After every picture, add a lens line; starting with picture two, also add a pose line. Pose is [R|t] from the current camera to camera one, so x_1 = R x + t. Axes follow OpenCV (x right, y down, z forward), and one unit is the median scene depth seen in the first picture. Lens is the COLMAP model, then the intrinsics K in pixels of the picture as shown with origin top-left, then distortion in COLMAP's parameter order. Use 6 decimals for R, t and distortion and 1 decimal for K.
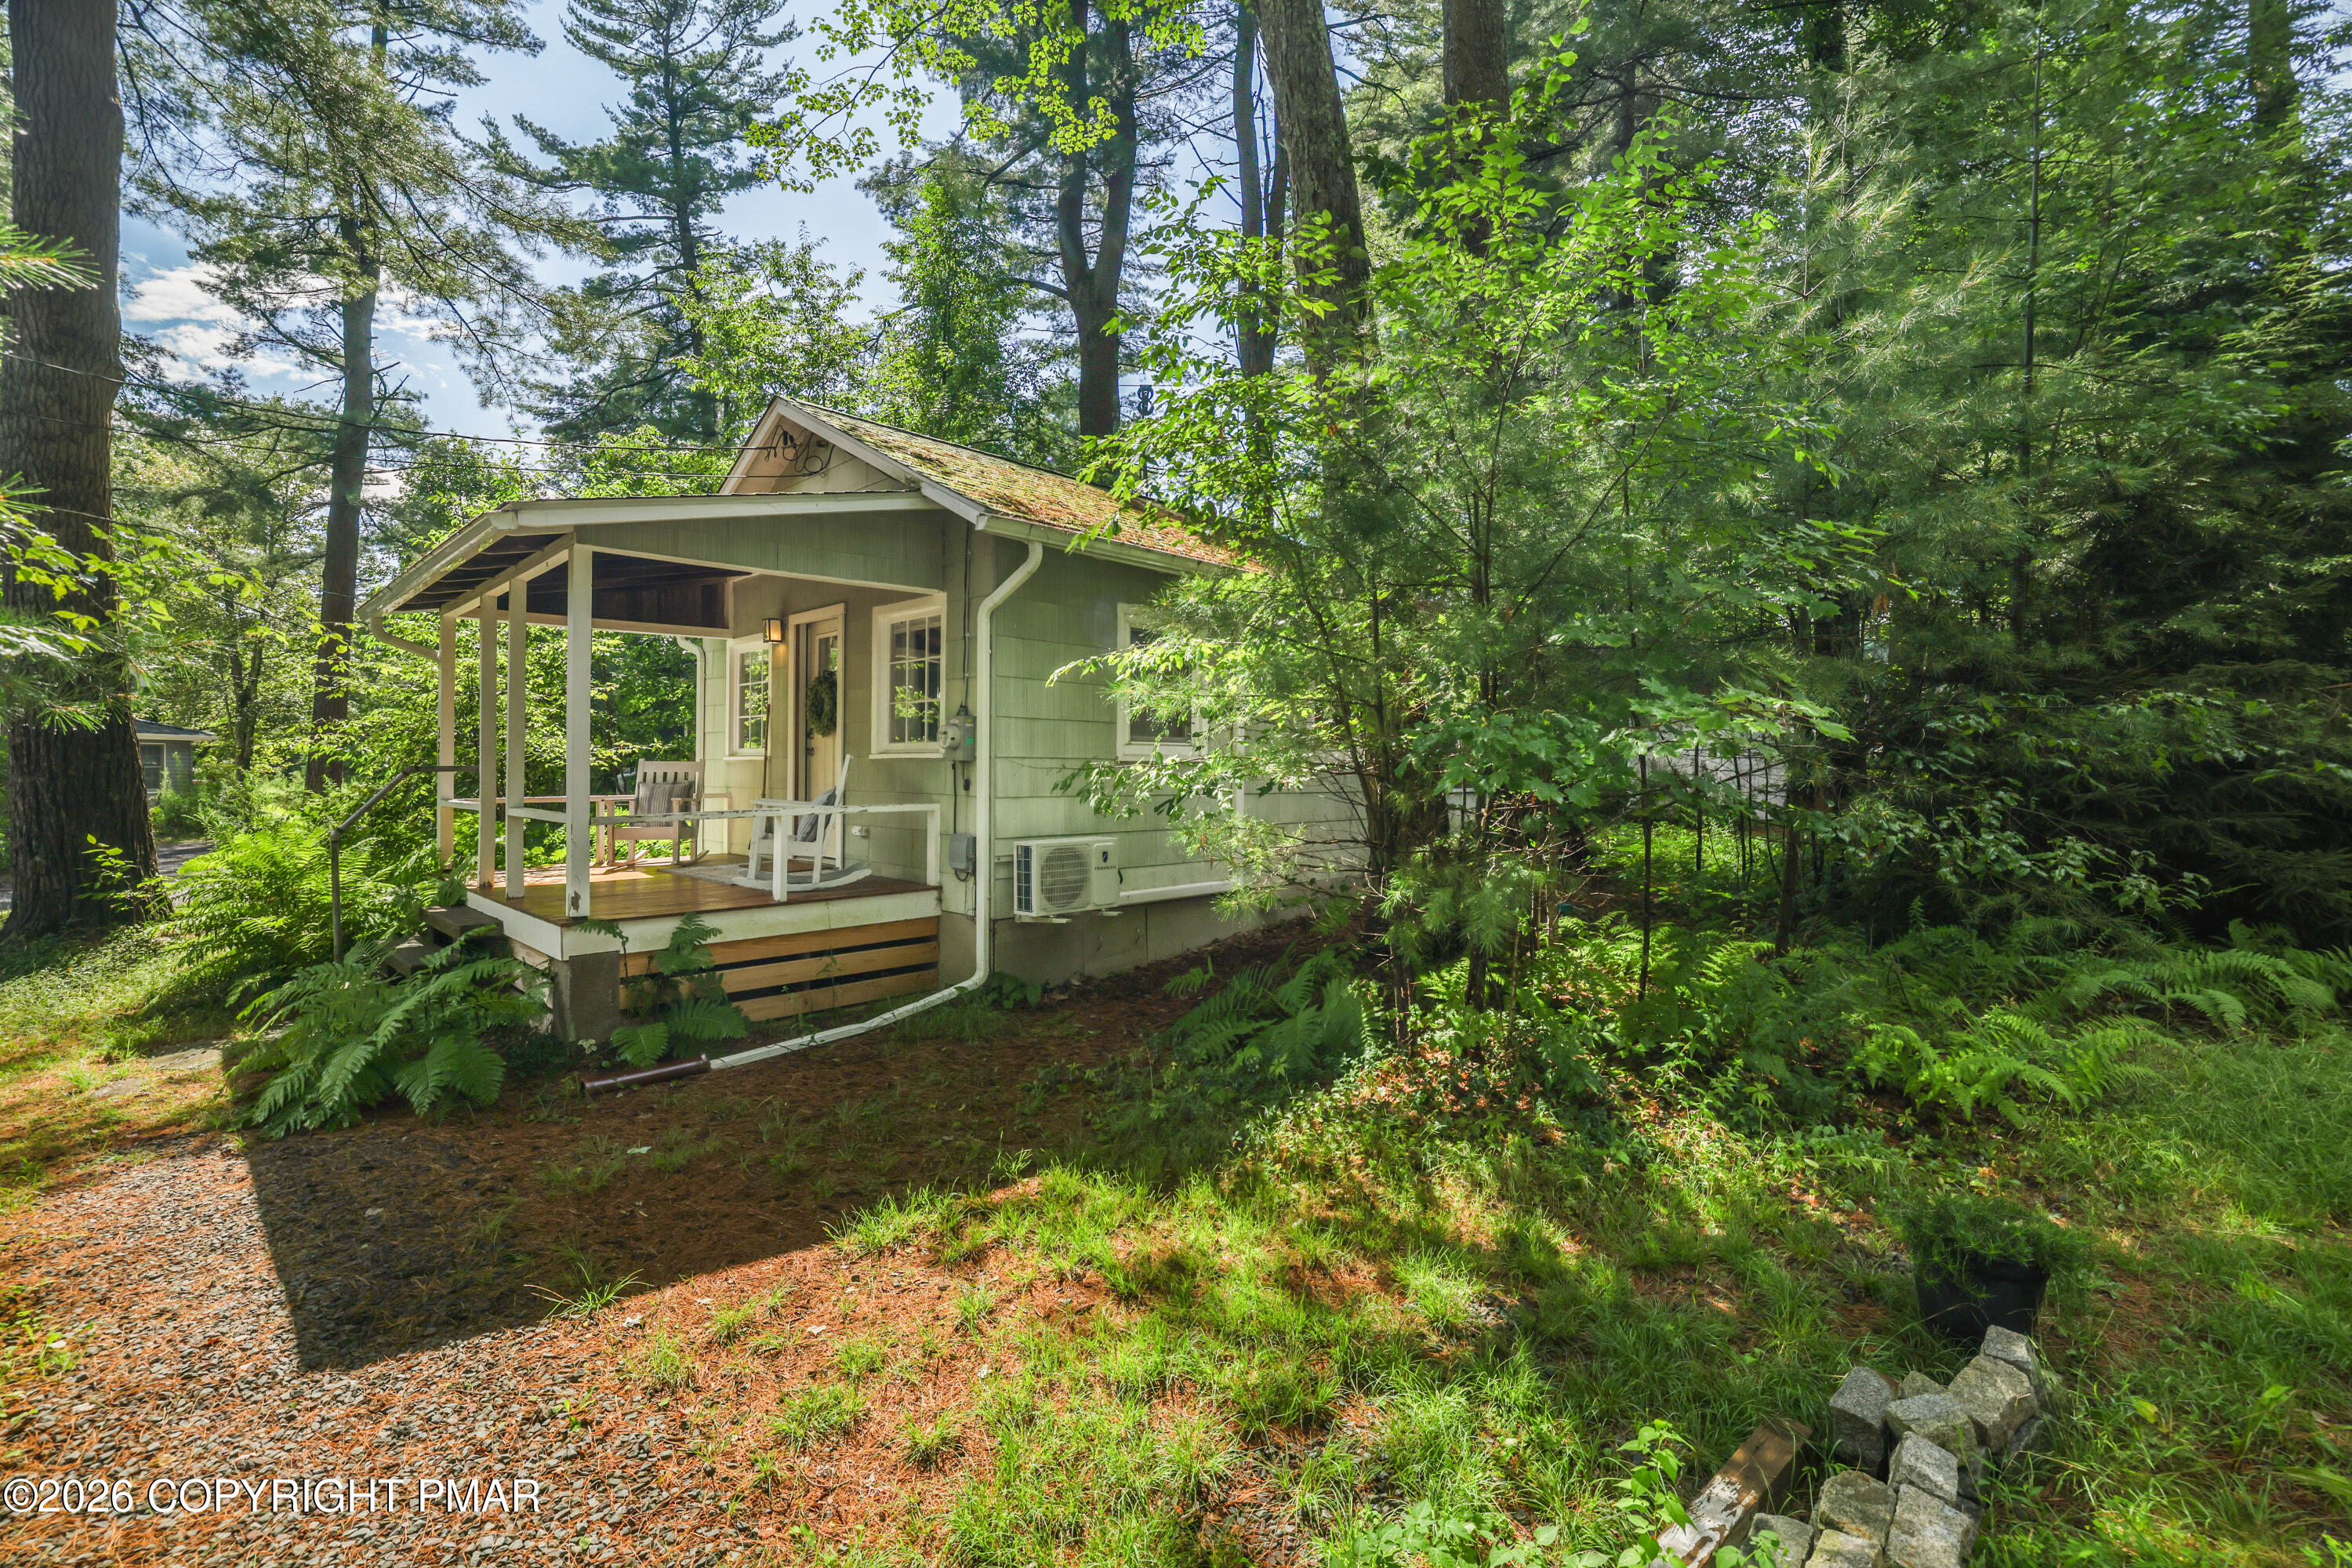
lens RADIAL K [[984.4, 0, 1171.0], [0, 984.4, 760.9], [0, 0, 1]] dist [-0.038745, 0.009073]
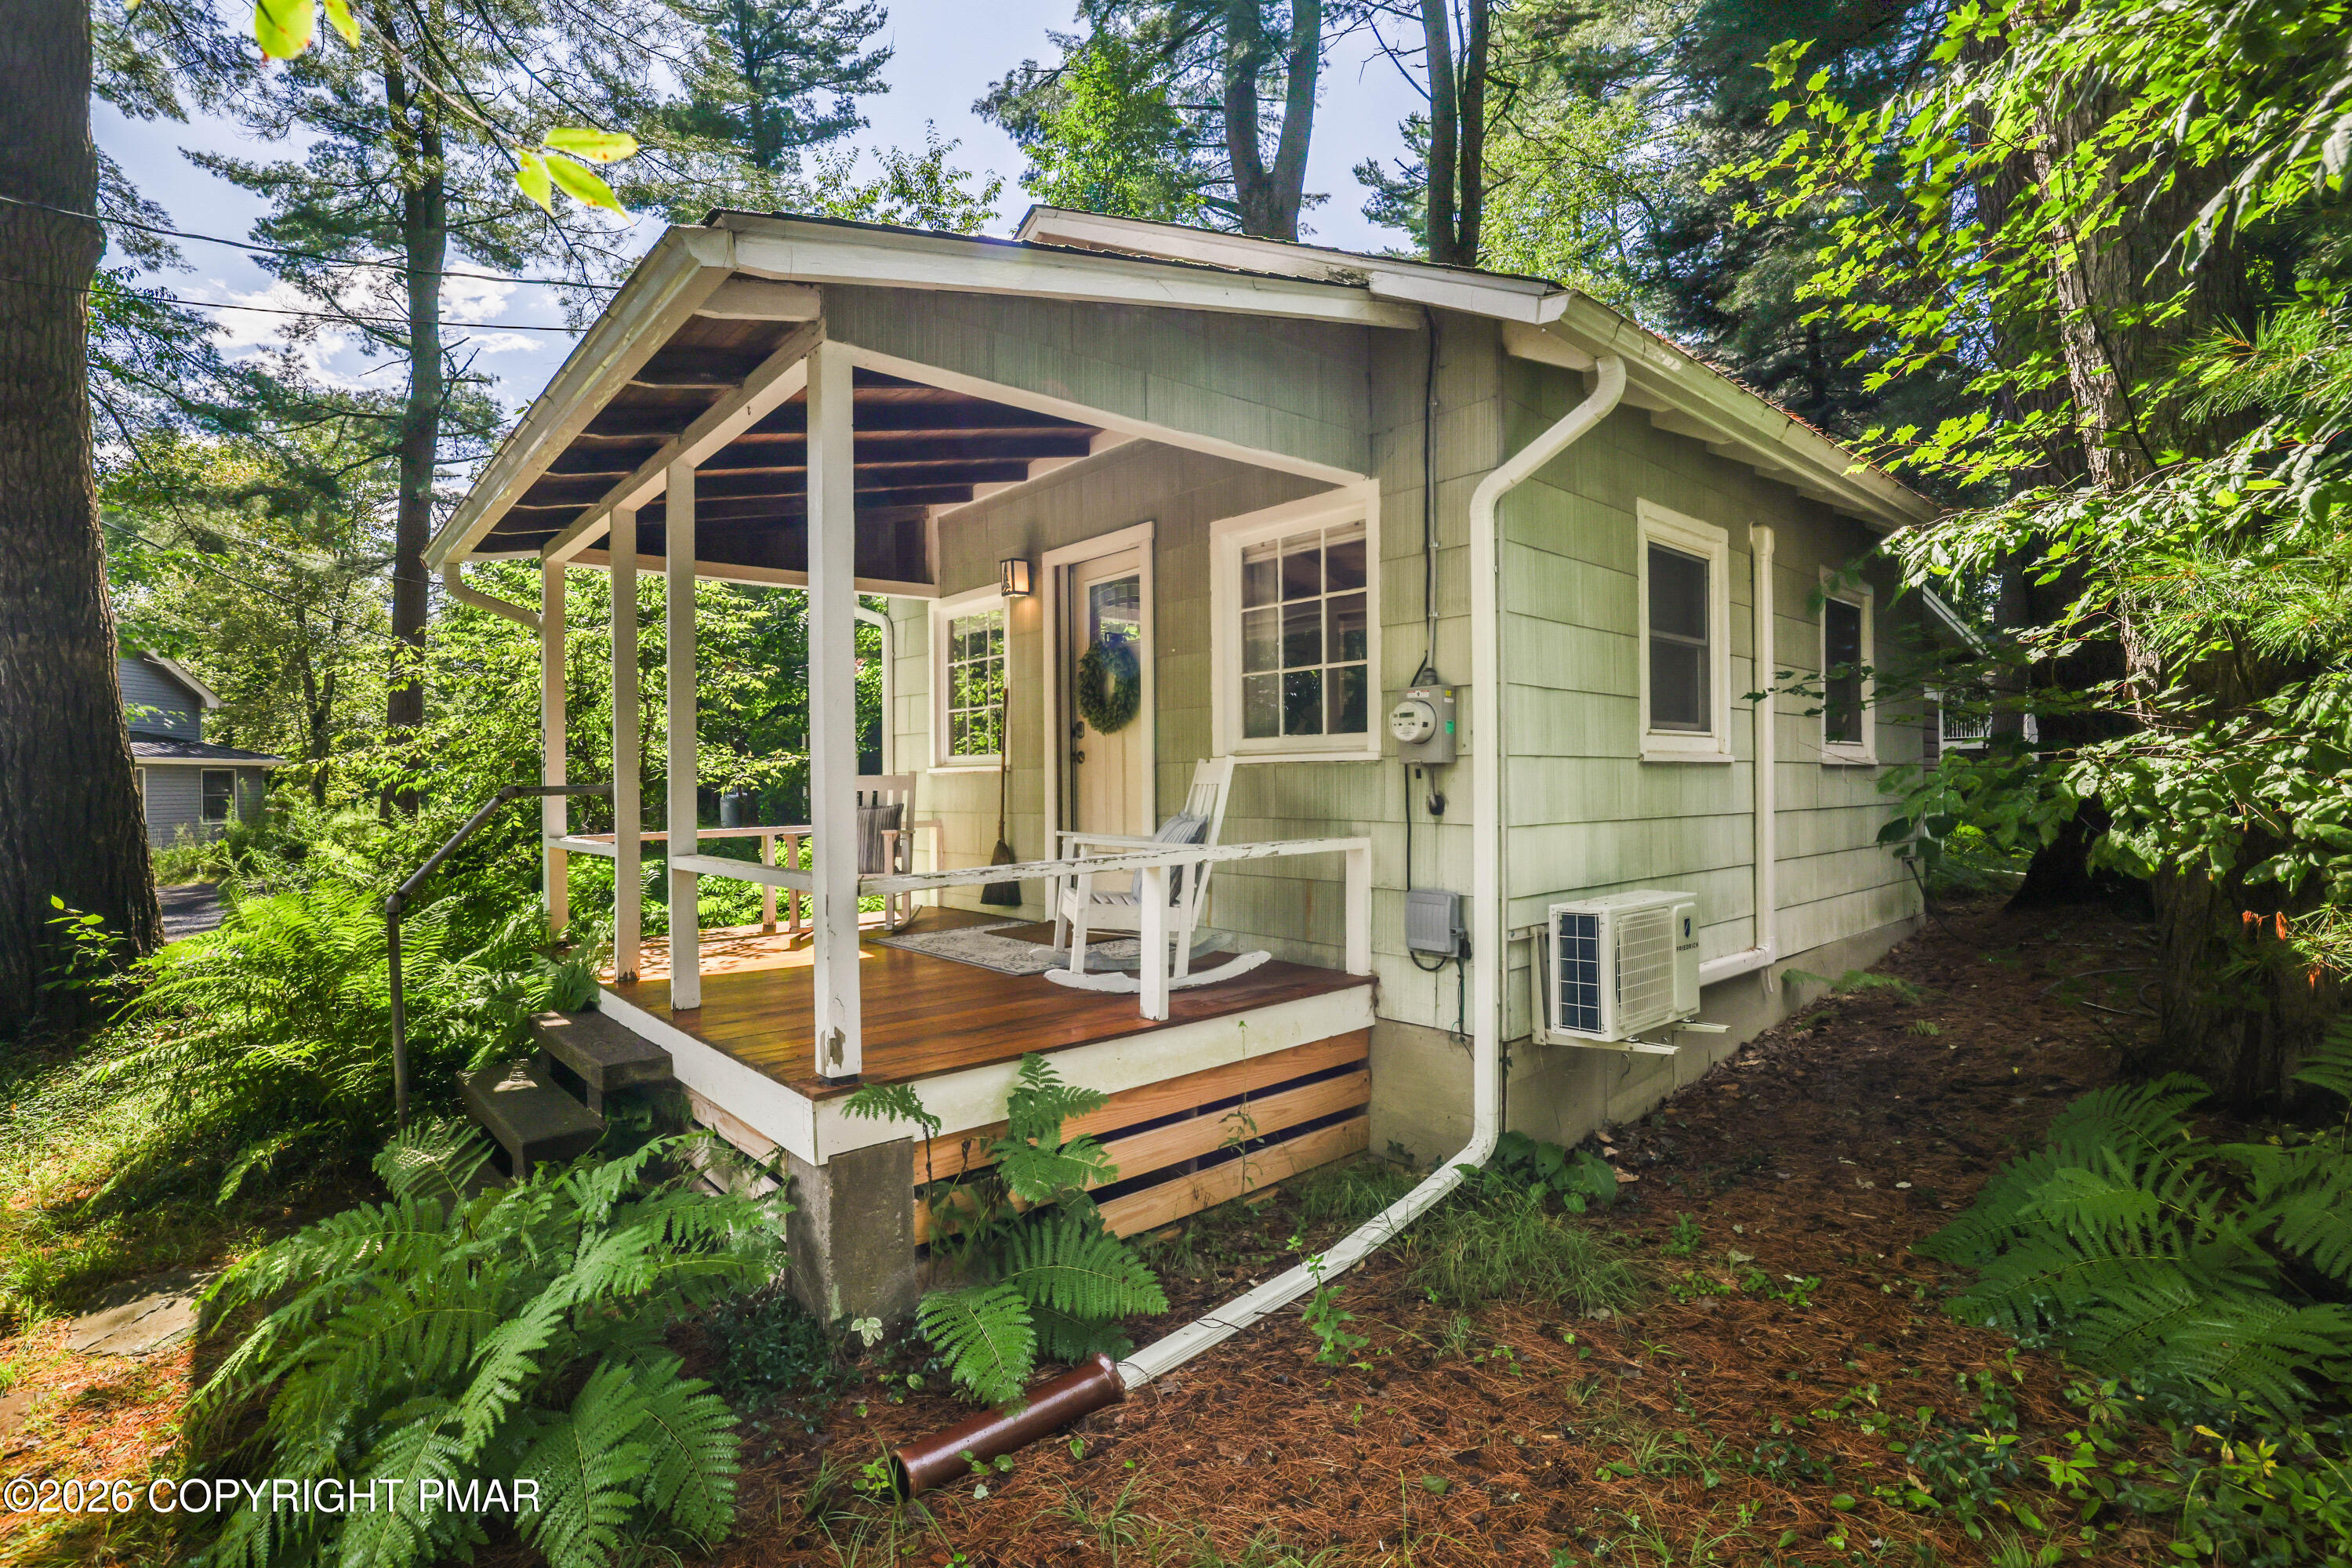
lens RADIAL K [[1043.7, 0, 1164.8], [0, 1043.7, 782.7], [0, 0, 1]] dist [-0.044176, 0.016268]
pose [[0.996392, -0.014729, -0.083588, -0.273457], [0.015449, 0.999849, 0.007970, 0.003521], [0.083458, -0.009232, 0.996469, 0.329172]]
